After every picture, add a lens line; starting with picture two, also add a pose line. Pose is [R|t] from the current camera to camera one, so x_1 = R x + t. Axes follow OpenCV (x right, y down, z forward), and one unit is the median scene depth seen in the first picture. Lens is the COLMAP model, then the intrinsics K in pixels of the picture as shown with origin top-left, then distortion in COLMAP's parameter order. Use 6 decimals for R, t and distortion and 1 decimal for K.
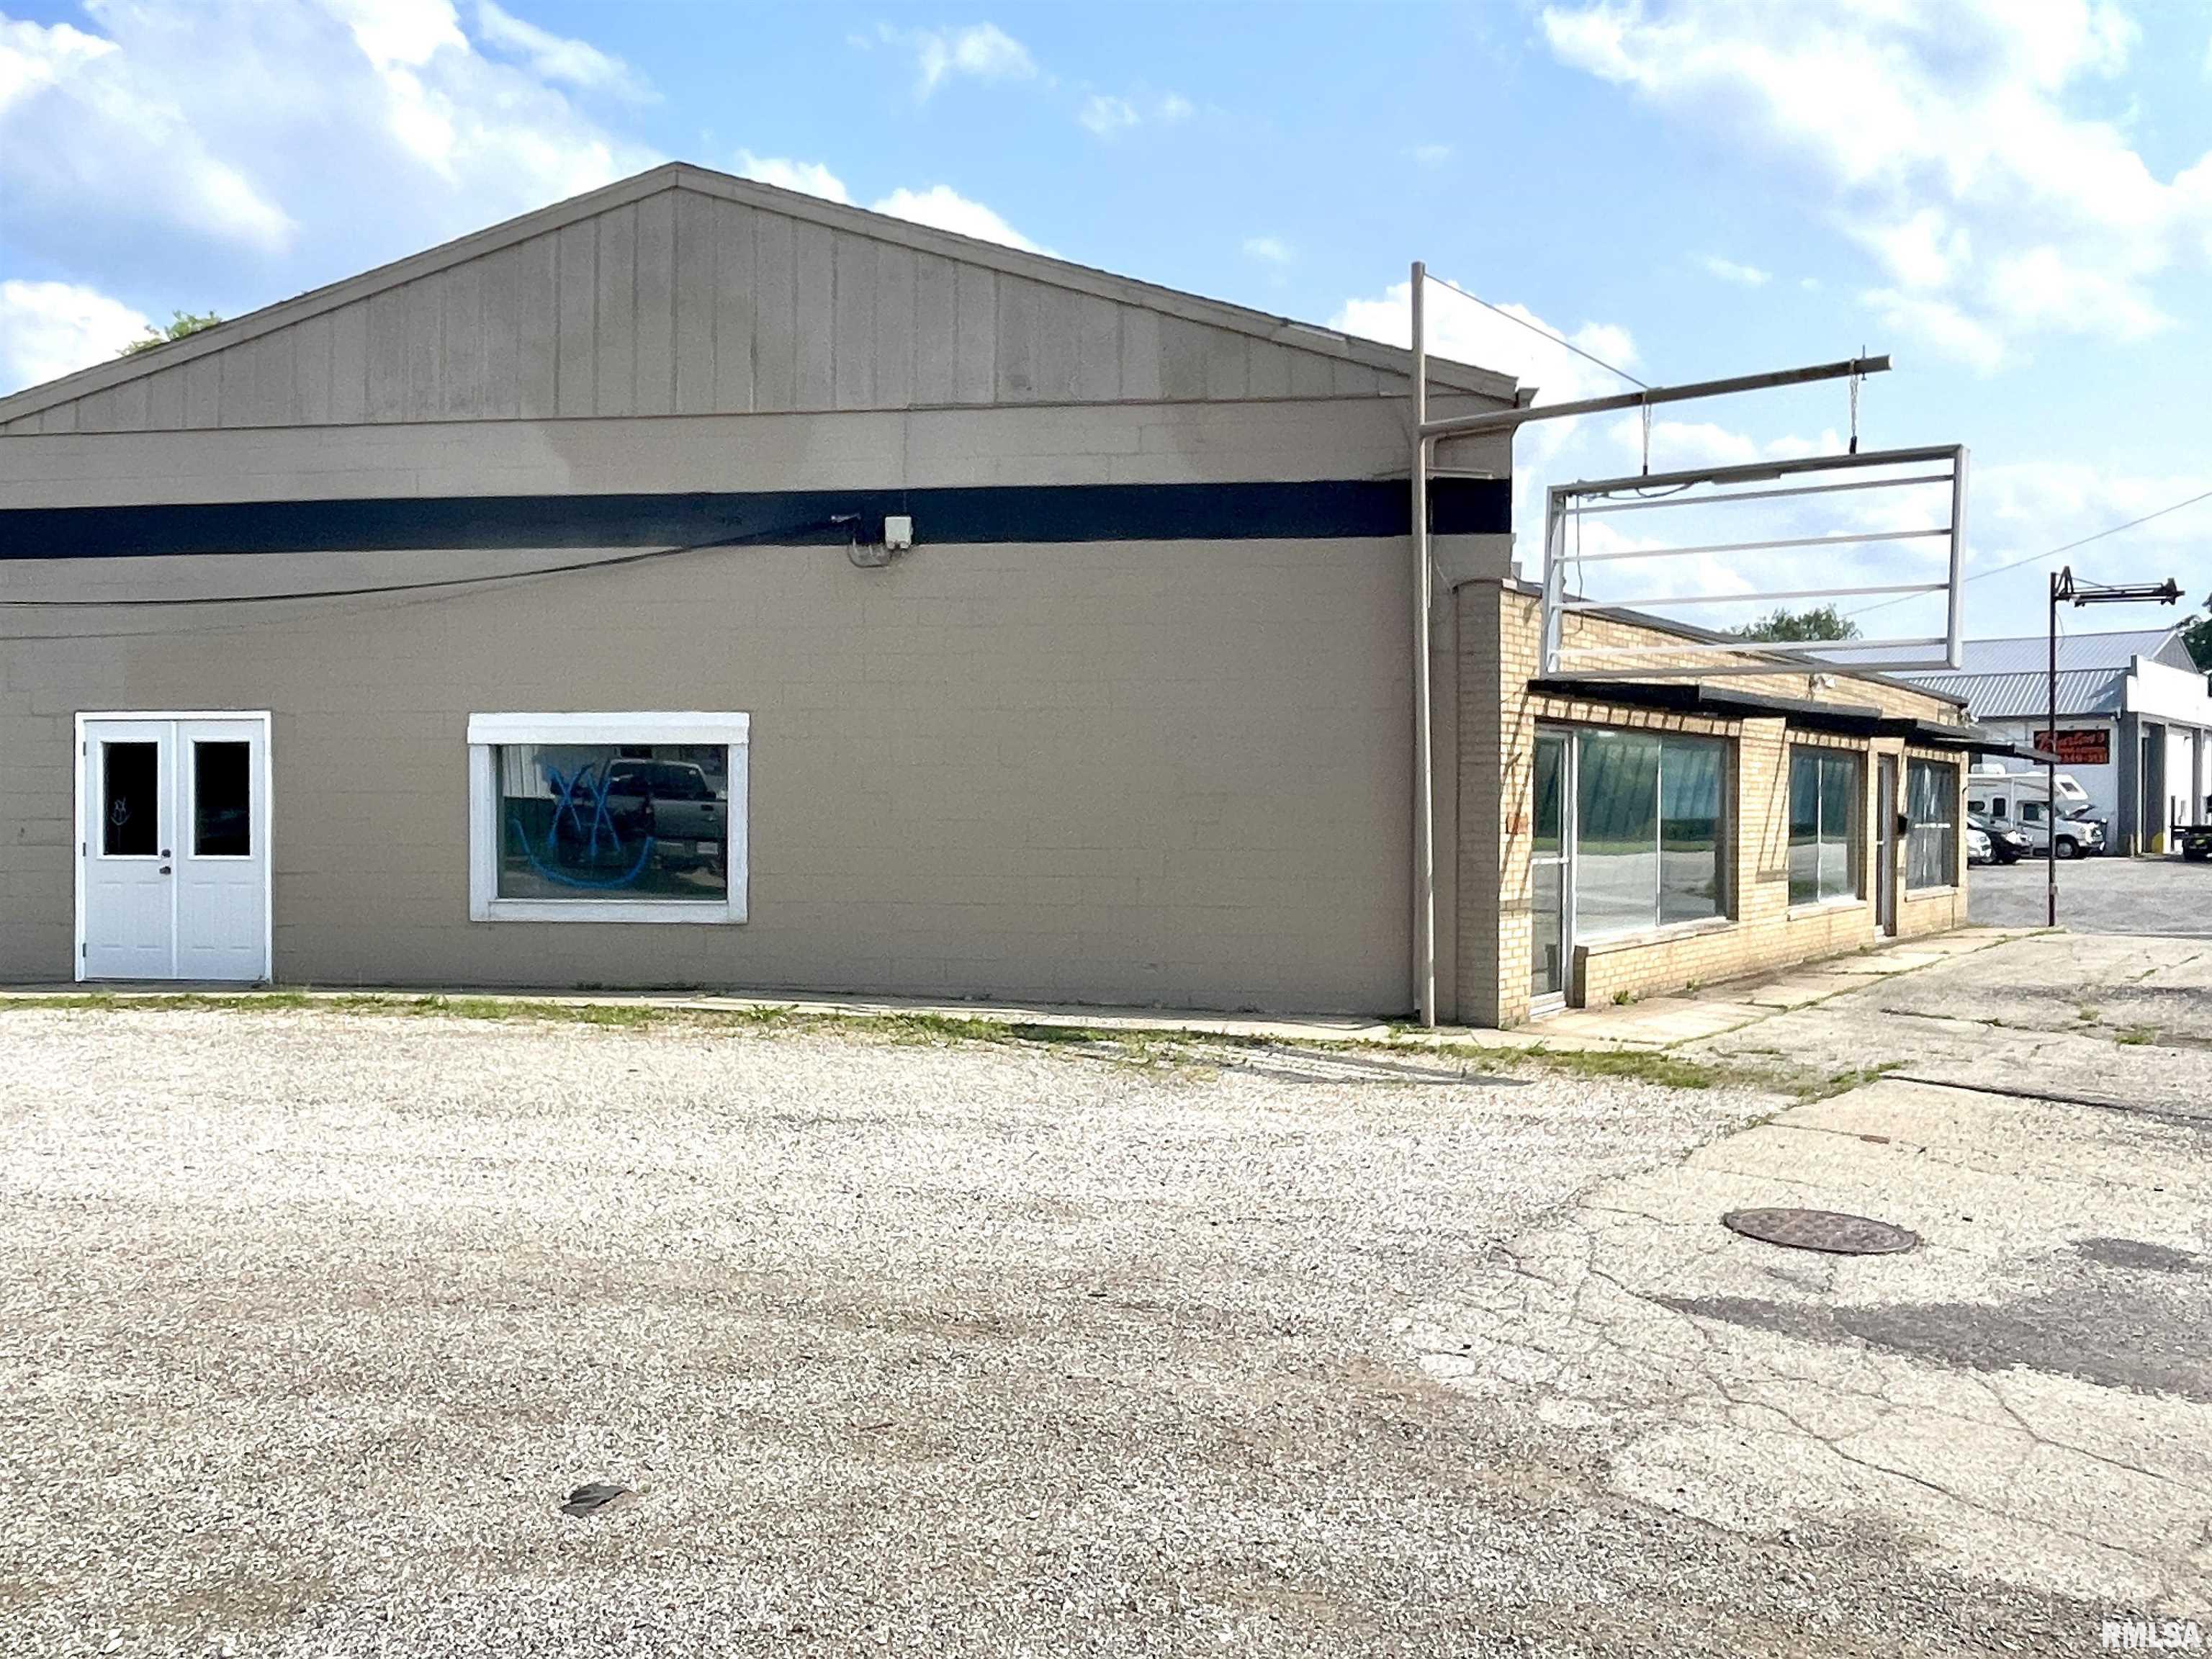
lens RADIAL K [[1688.4, 0, 1106.0], [0, 1688.4, 829.5], [0, 0, 1]] dist [-0.061918, 0.002895]
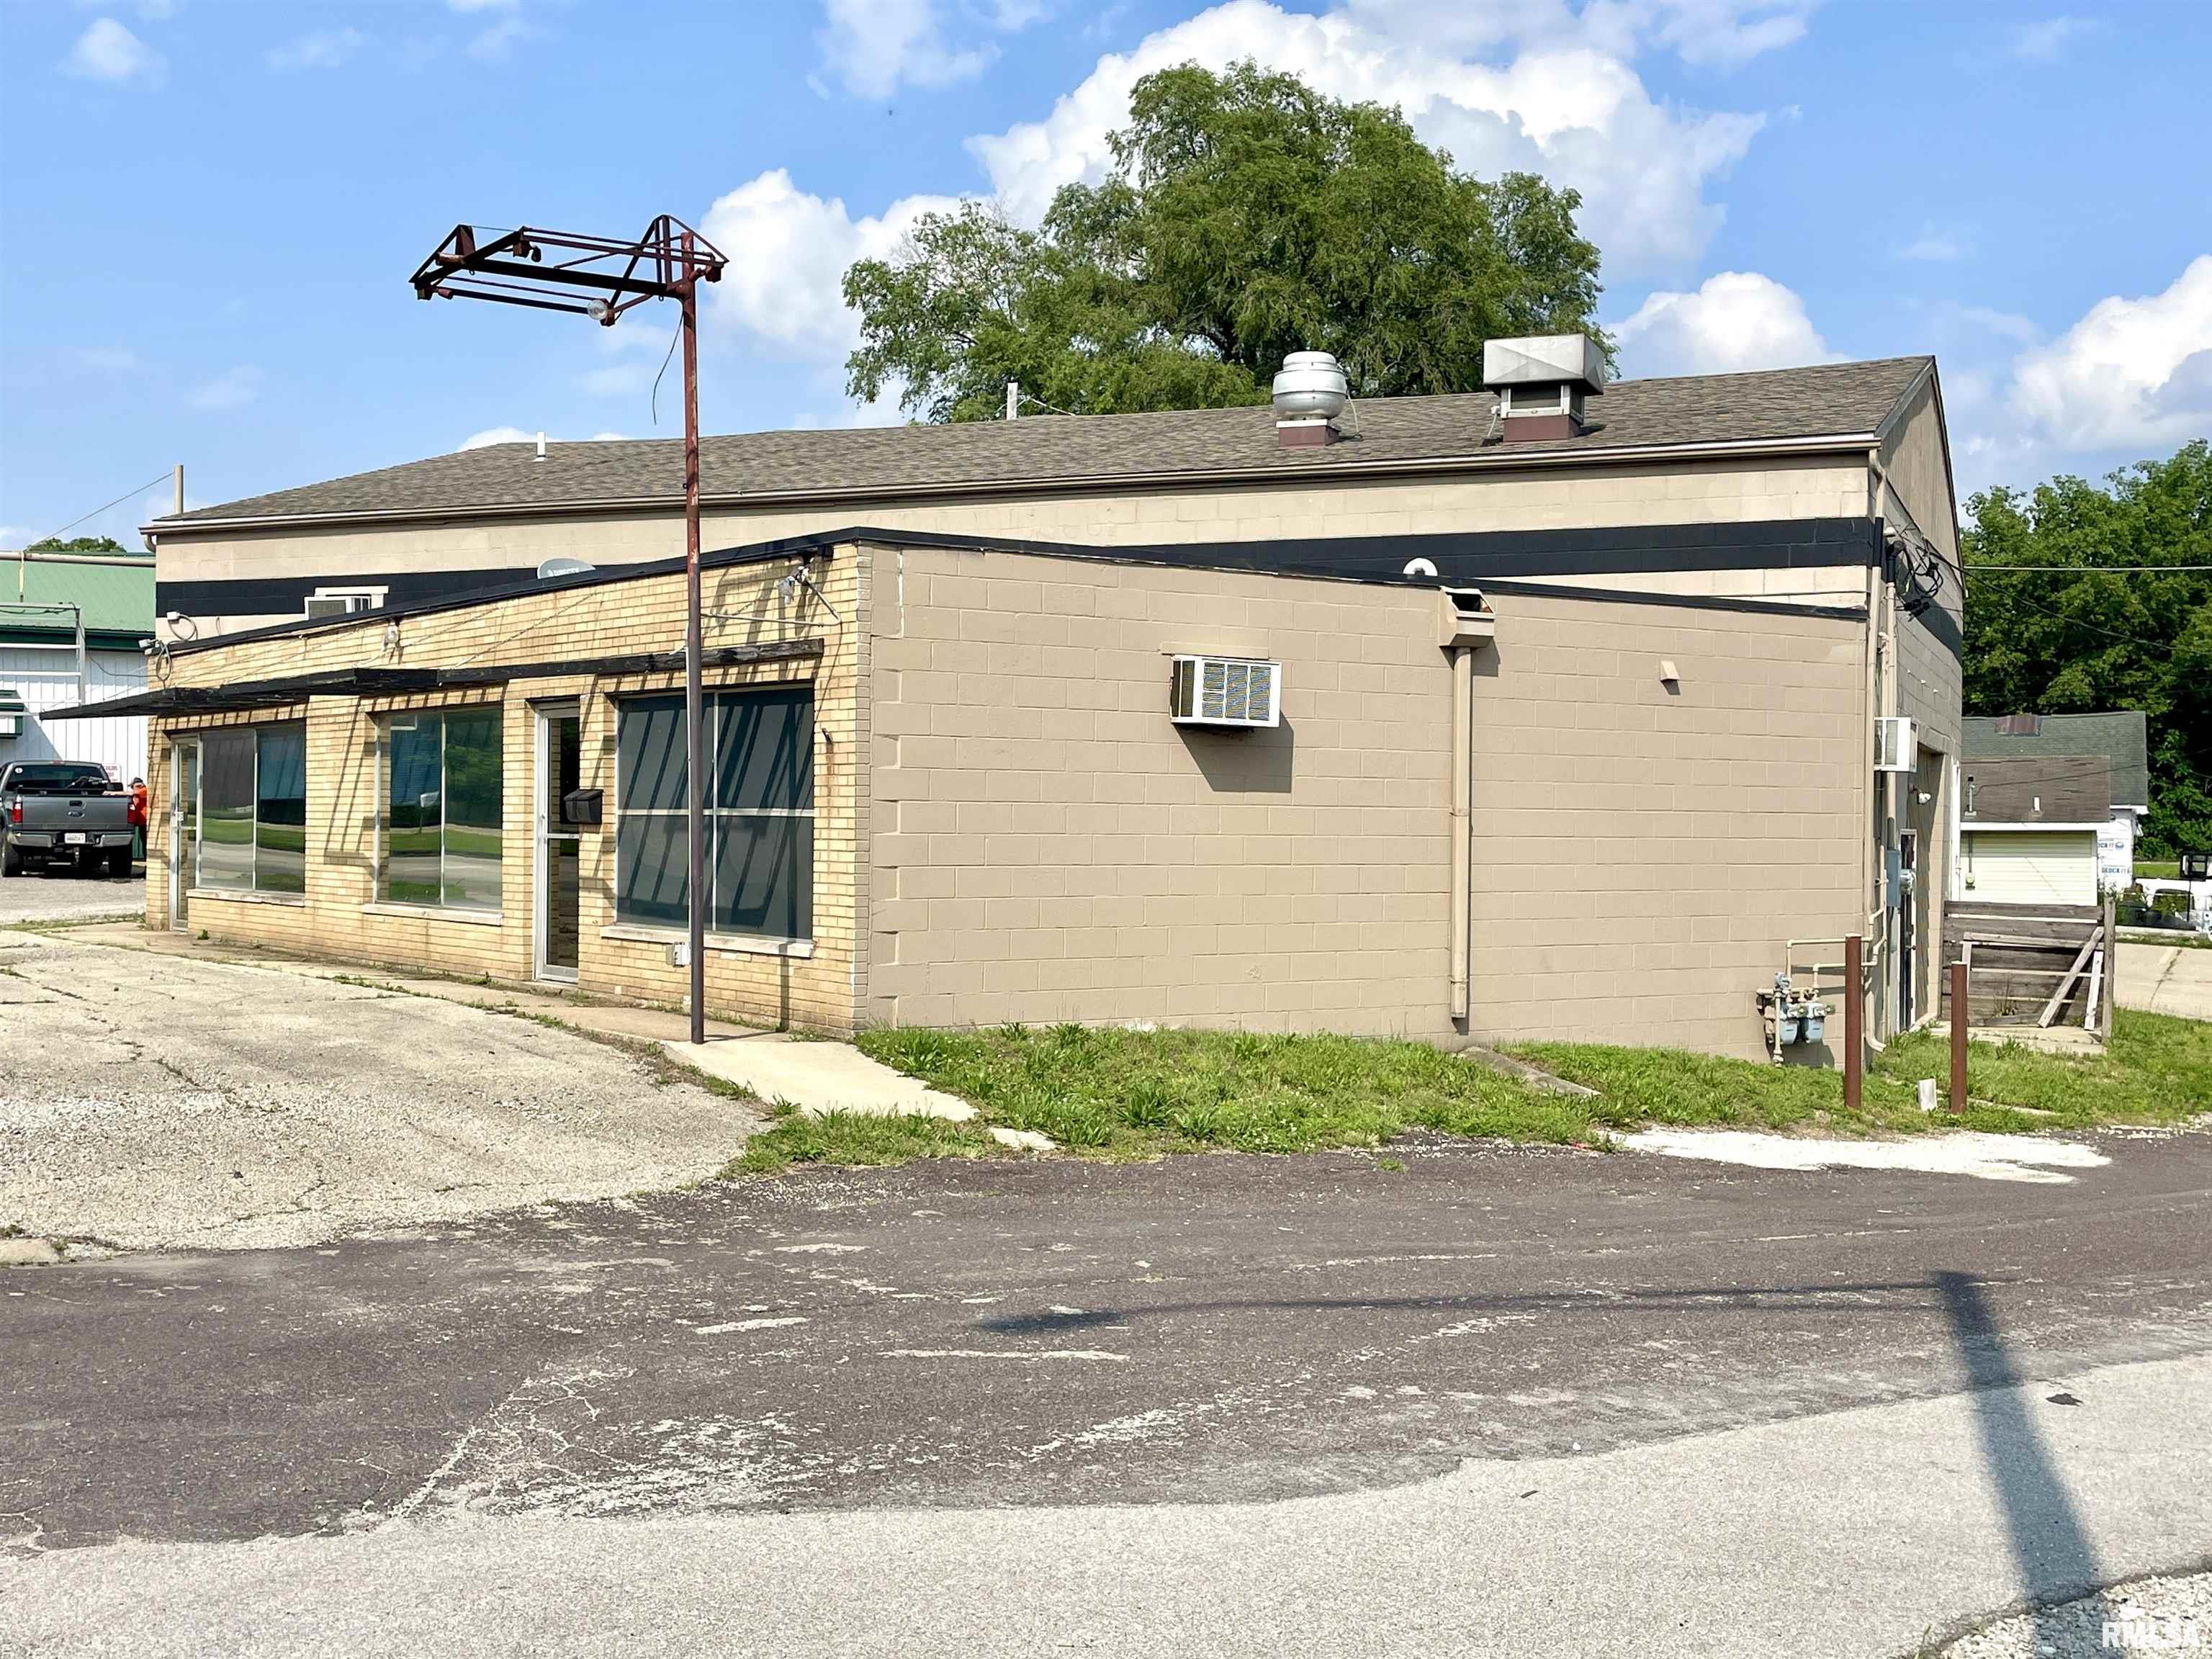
lens RADIAL K [[2378.2, 0, 1106.0], [0, 2378.2, 829.5], [0, 0, 1]] dist [-0.001764, -0.005741]
pose [[-0.227259, -0.019760, -0.973634, 1.605327], [-0.038954, 0.999178, -0.011186, 0.009295], [0.973055, 0.035385, -0.227842, 1.731223]]
